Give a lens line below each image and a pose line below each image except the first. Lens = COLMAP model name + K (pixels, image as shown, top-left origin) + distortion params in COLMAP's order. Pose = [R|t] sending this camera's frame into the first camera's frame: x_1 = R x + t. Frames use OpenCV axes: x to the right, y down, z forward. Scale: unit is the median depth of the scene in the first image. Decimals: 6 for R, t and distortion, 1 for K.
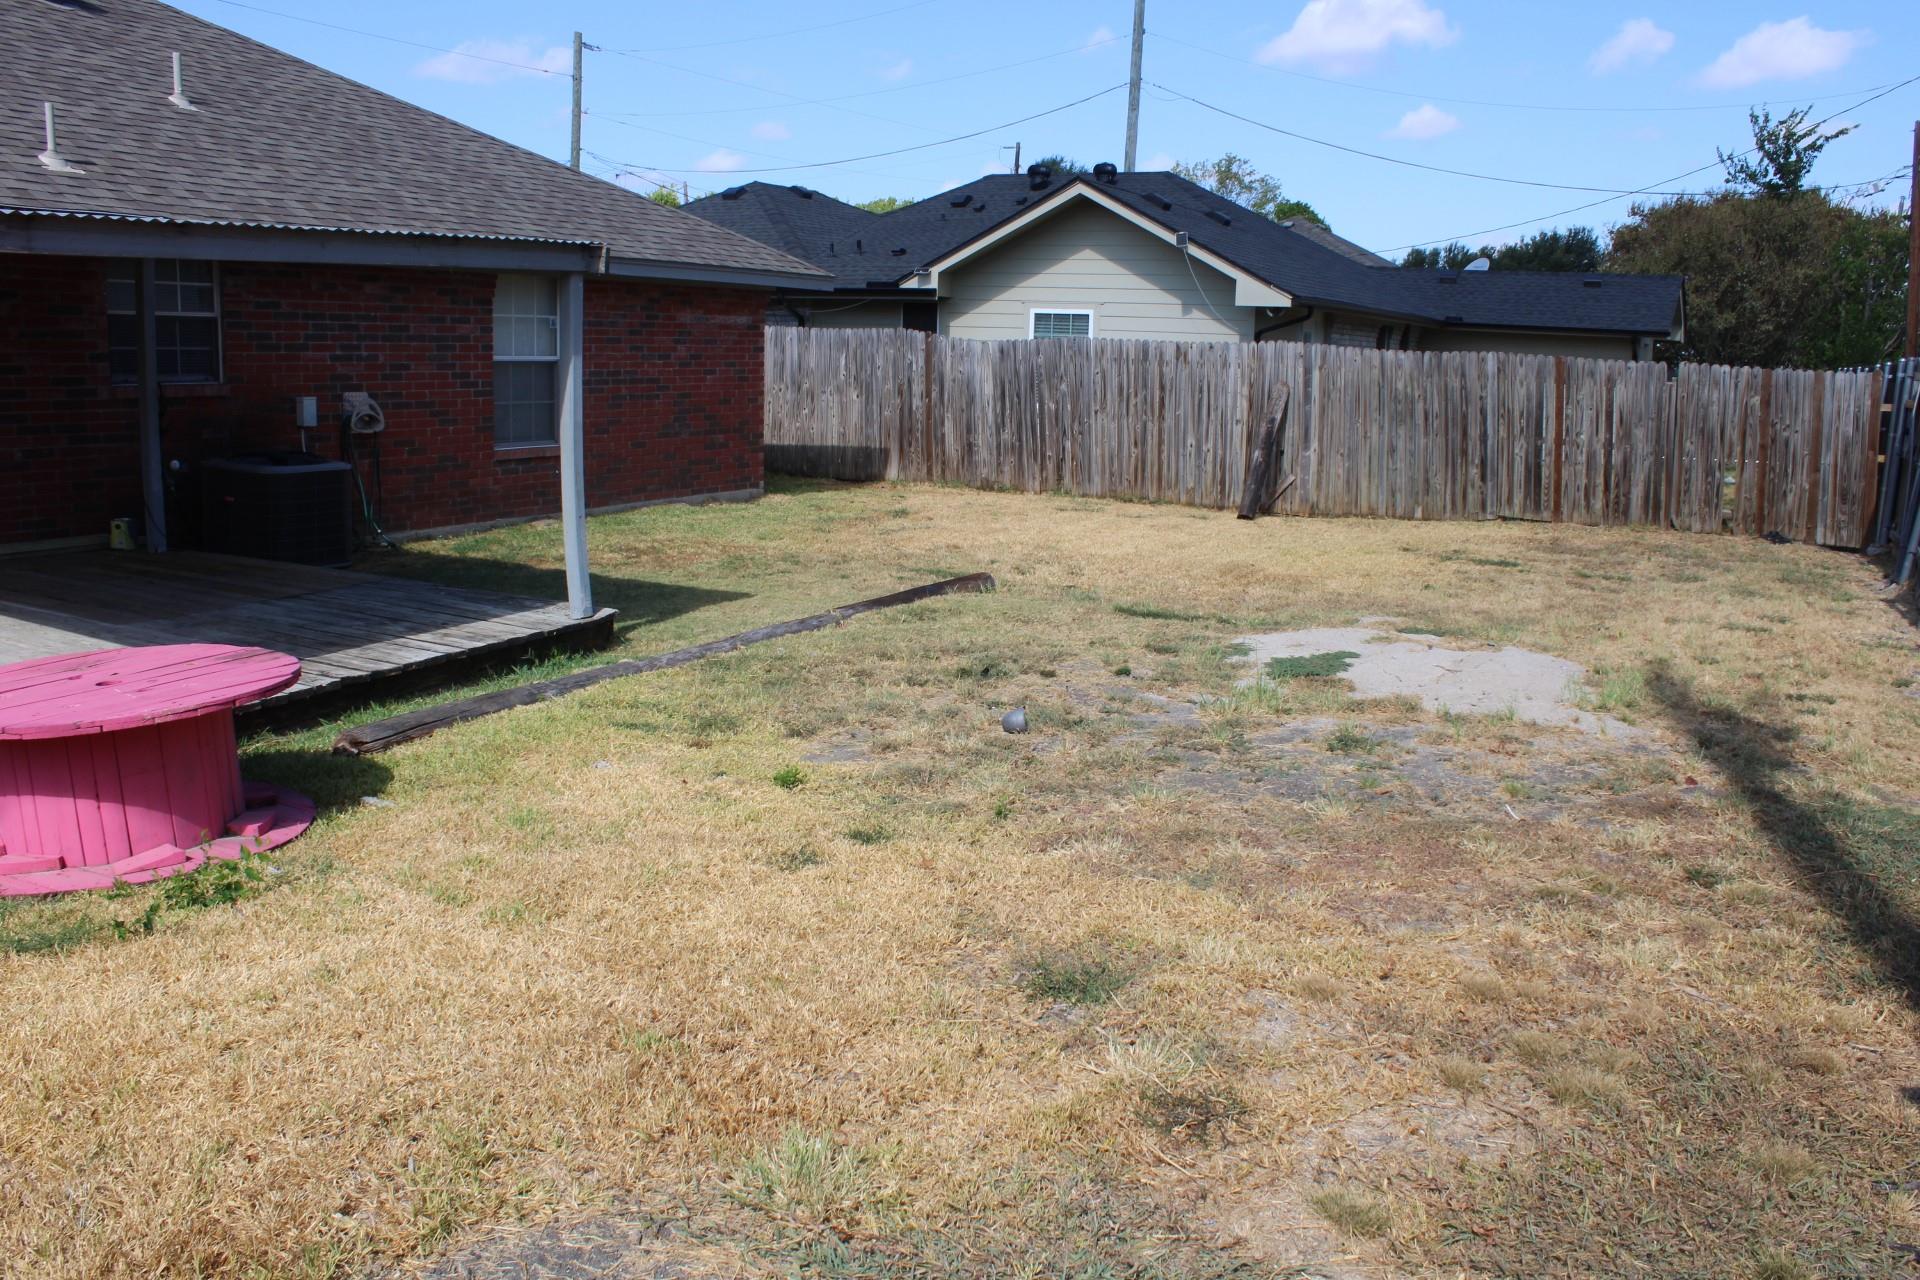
lens RADIAL K [[1639.0, 0, 946.3], [0, 1639.0, 652.8], [0, 0, 1]] dist [-0.120733, 0.083687]
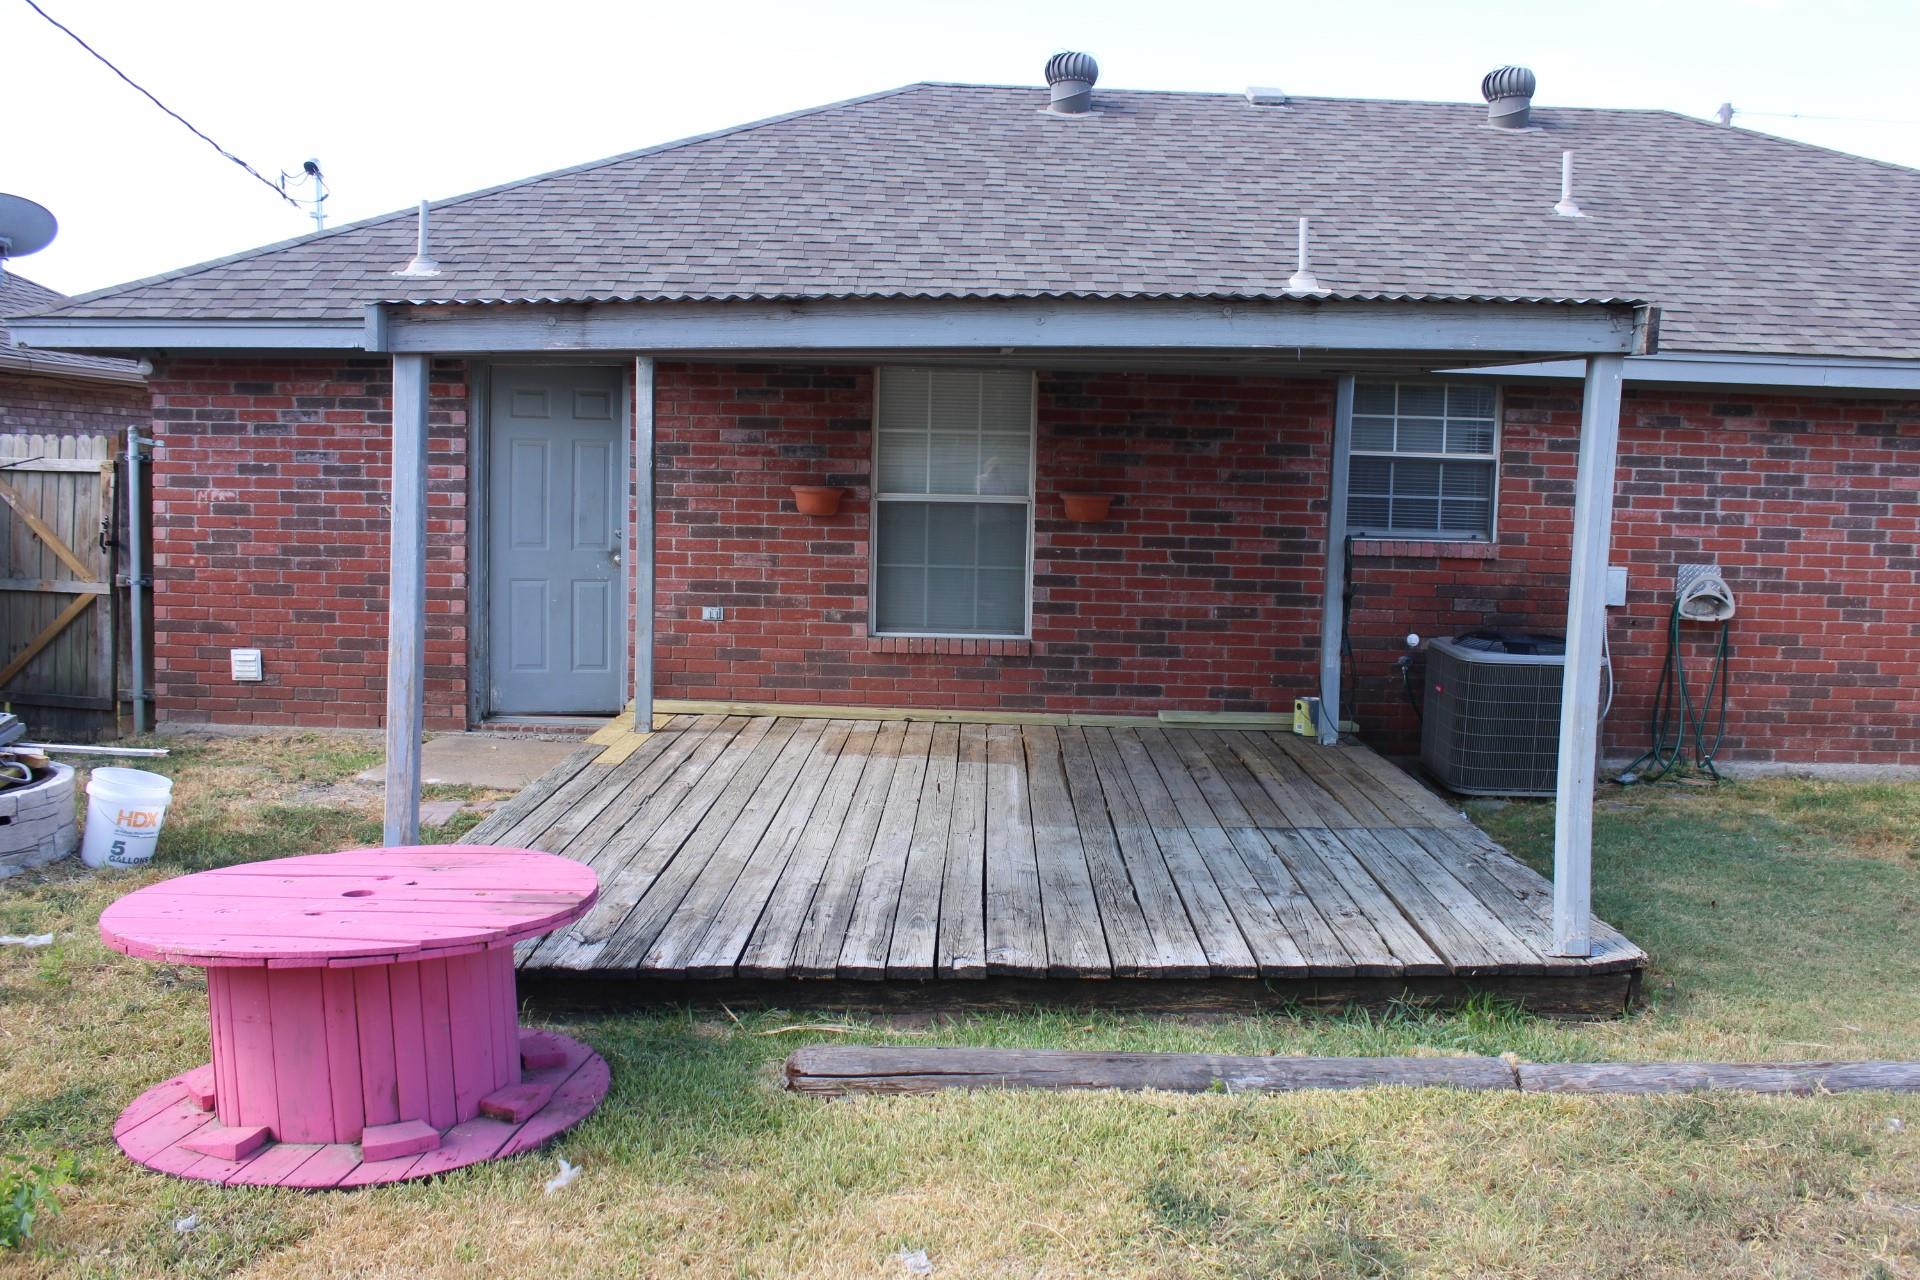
lens RADIAL K [[1639.0, 0, 953.2], [0, 1639.0, 643.5], [0, 0, 1]] dist [-0.120733, 0.083687]
pose [[0.472582, 0.075655, -0.878033, 0.113479], [-0.175143, 0.984498, -0.009438, -0.059805], [0.863708, 0.158242, 0.478507, 0.361243]]
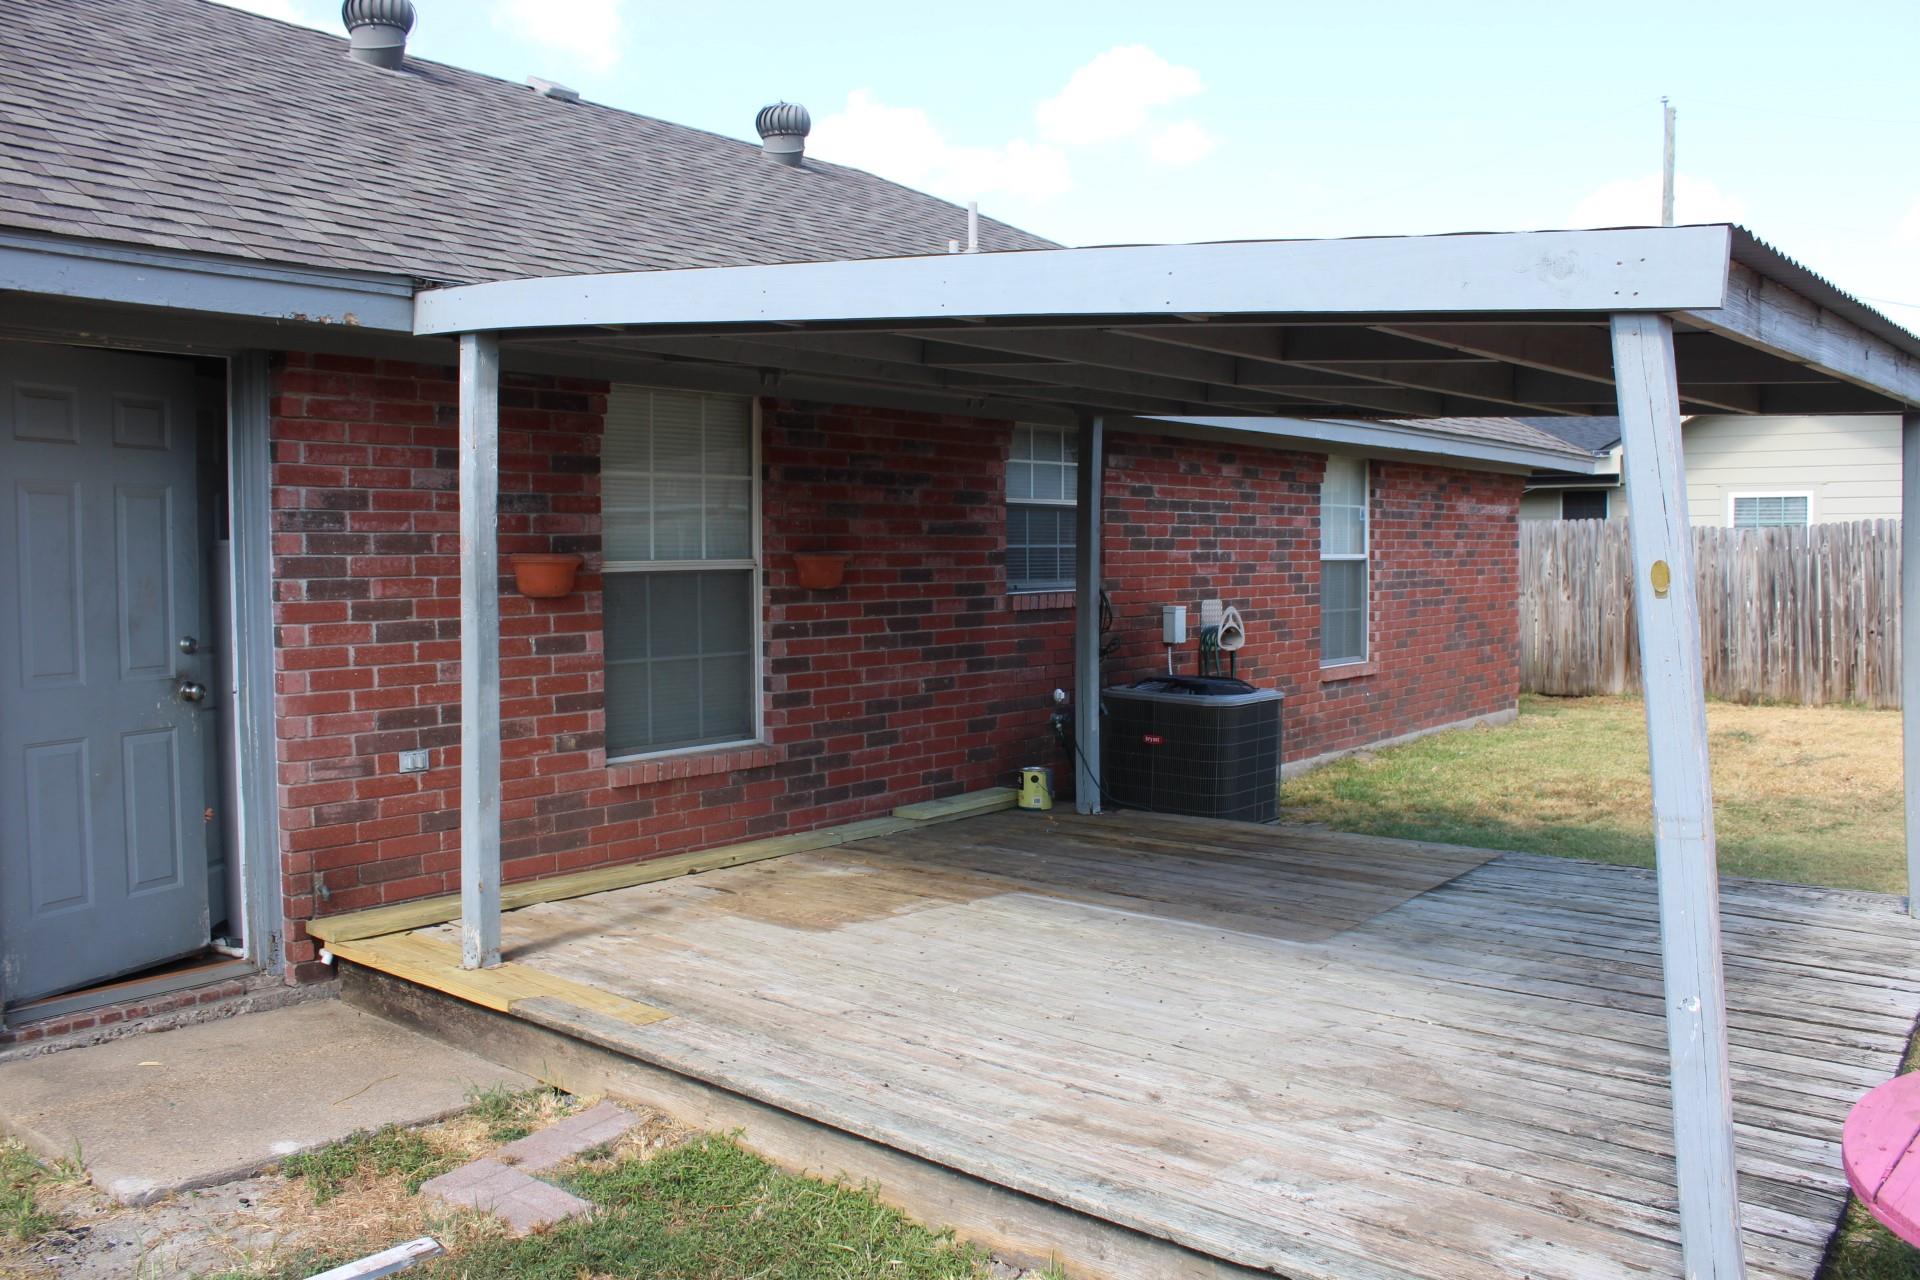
lens RADIAL K [[1639.0, 0, 978.4], [0, 1639.0, 628.7], [0, 0, 1]] dist [-0.120733, 0.083687]
pose [[0.987819, -0.024558, -0.153654, -0.353595], [0.002562, 0.989901, -0.141740, -0.033219], [0.155584, 0.139620, 0.977906, 0.192264]]
